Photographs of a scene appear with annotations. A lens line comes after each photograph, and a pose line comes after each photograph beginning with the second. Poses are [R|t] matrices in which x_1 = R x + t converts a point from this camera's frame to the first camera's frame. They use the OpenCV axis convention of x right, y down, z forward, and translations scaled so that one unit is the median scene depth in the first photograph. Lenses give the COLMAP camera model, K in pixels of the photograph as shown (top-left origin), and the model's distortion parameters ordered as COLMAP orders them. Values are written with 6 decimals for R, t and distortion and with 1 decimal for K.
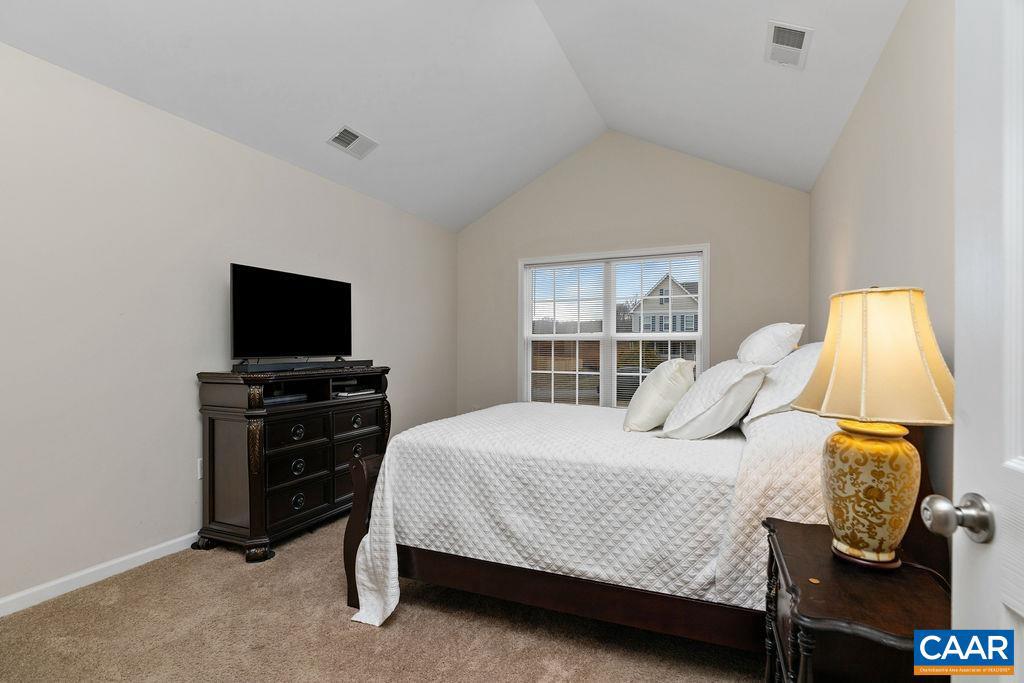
lens RADIAL K [[486.4, 0, 510.4], [0, 486.4, 345.6], [0, 0, 1]] dist [-0.003554, -0.000558]
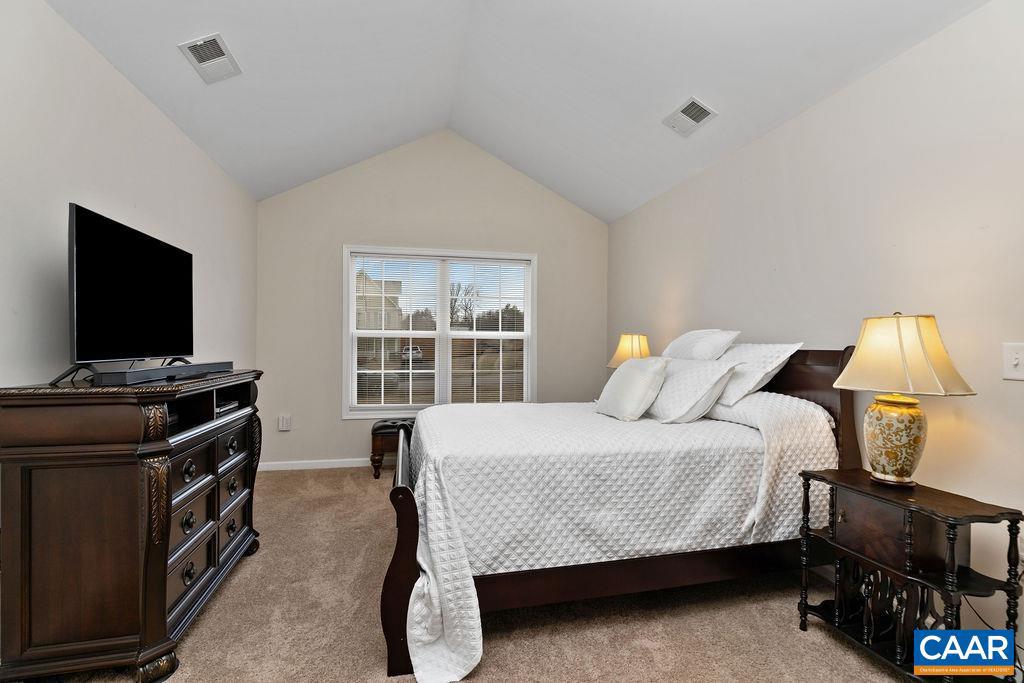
lens RADIAL K [[486.4, 0, 518.7], [0, 486.4, 343.0], [0, 0, 1]] dist [-0.003554, -0.000558]
pose [[0.798410, 0.008274, 0.602057, -0.503974], [-0.009302, 0.999956, -0.001407, -0.002362], [-0.602042, -0.004476, 0.798452, 0.196599]]
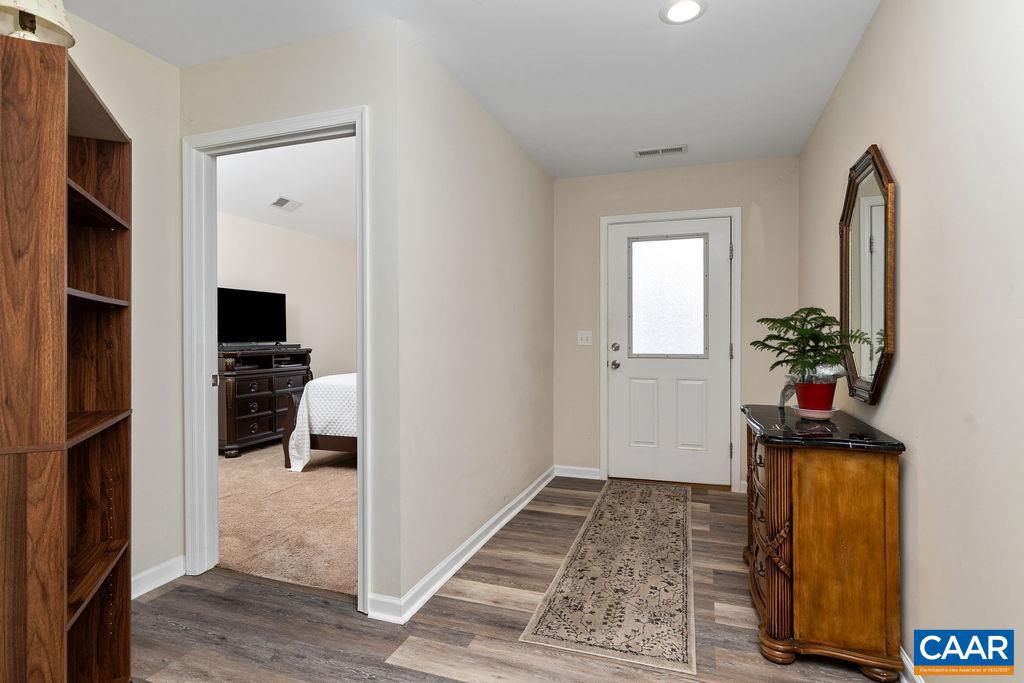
lens RADIAL K [[503.3, 0, 505.3], [0, 503.3, 338.6], [0, 0, 1]] dist [-0.003363, -0.000161]
pose [[0.995732, -0.004985, 0.092154, 0.287948], [0.004023, 0.999935, 0.010623, -0.003684], [-0.092201, -0.010207, 0.995688, -0.862694]]
